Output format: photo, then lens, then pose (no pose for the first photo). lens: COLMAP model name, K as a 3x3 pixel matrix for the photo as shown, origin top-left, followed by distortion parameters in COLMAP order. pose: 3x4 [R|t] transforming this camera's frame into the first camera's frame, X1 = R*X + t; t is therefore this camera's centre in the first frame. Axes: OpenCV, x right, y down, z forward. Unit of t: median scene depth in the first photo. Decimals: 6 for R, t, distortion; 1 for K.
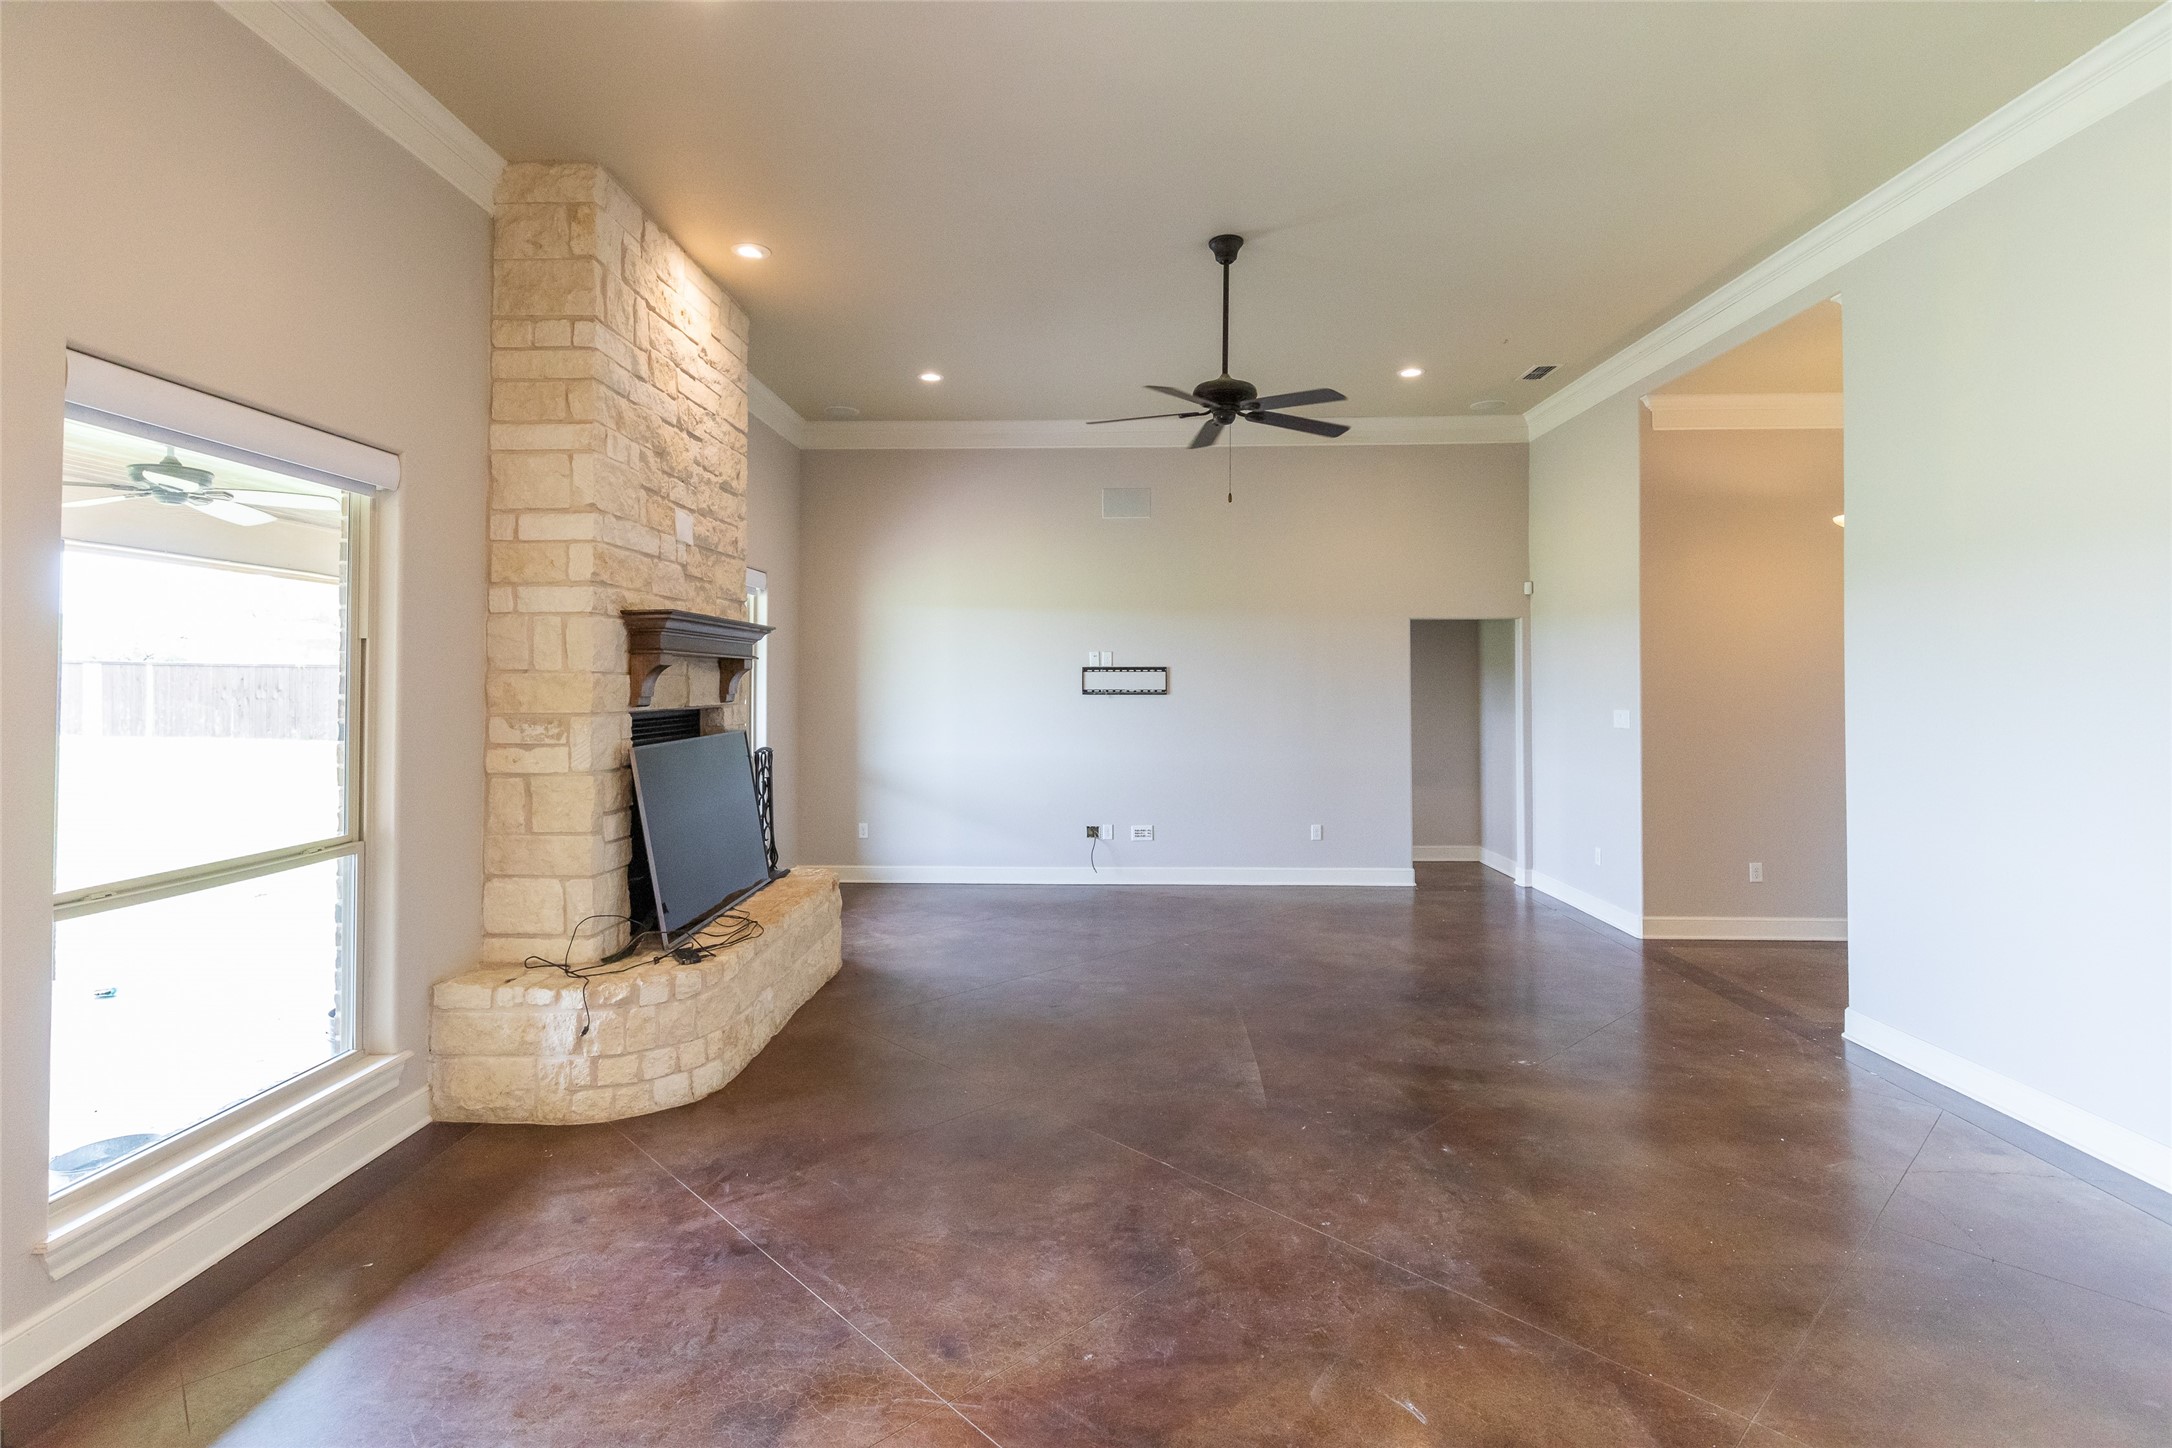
lens RADIAL K [[1026.7, 0, 1065.3], [0, 1026.7, 676.5], [0, 0, 1]] dist [-0.006176, 0.003072]
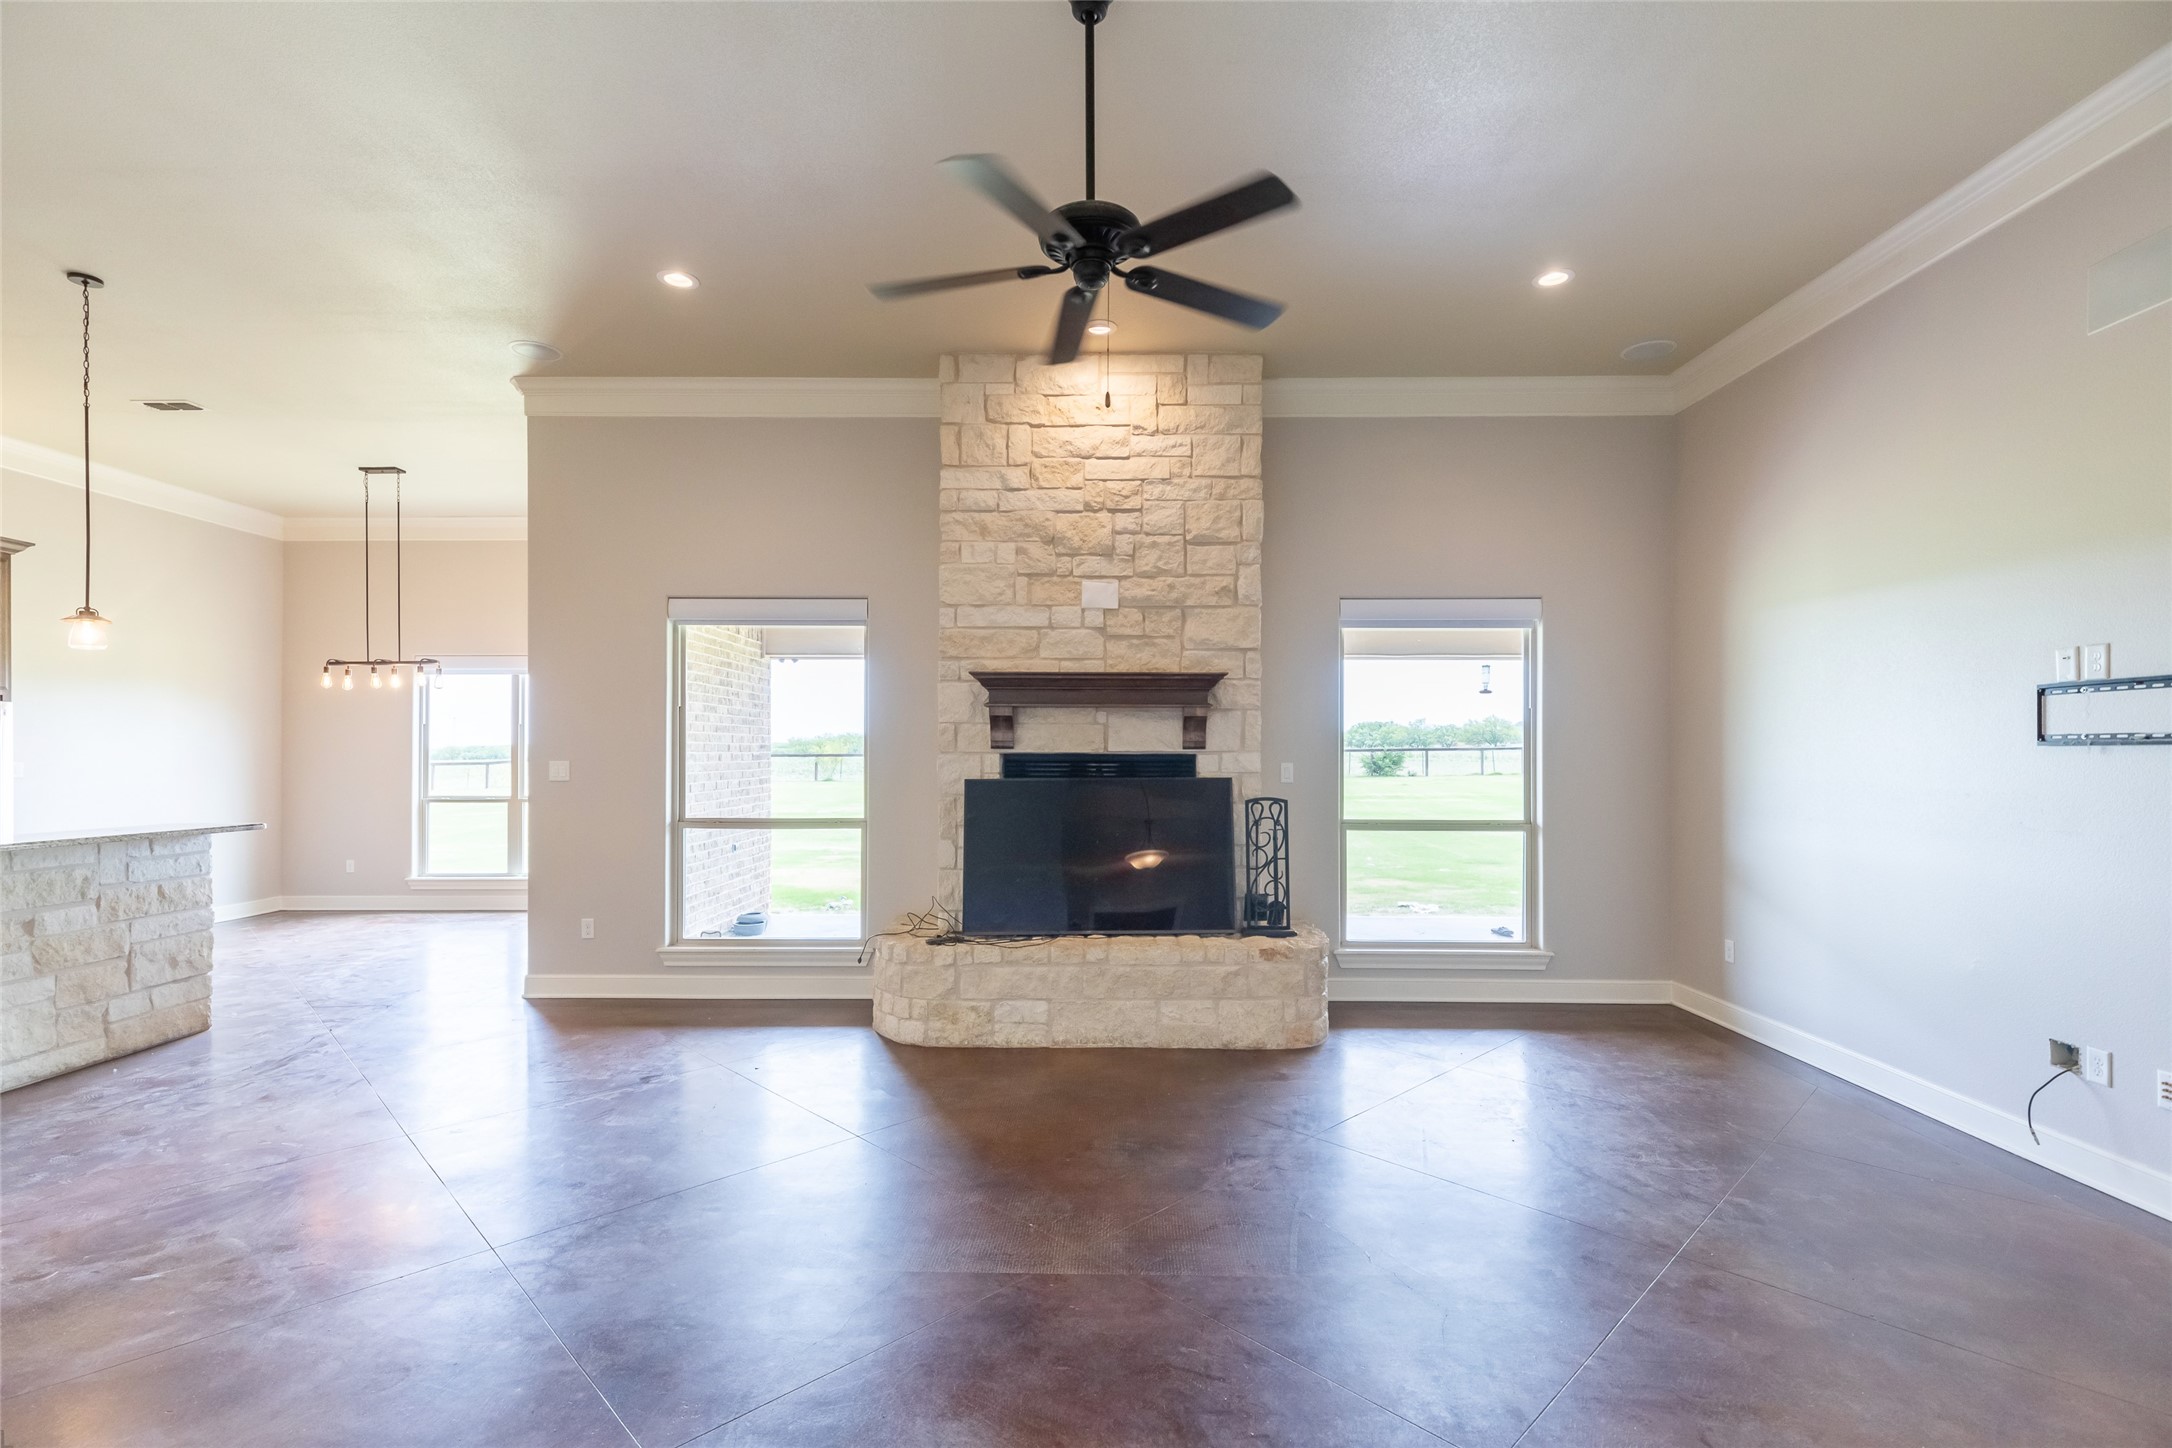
lens RADIAL K [[983.1, 0, 1099.9], [0, 983.1, 750.2], [0, 0, 1]] dist [0.008872, -0.001426]
pose [[0.037712, -0.003368, -0.999283, 0.639656], [0.004232, 0.999986, -0.003211, 0.028511], [0.999280, -0.004108, 0.037726, 0.839605]]
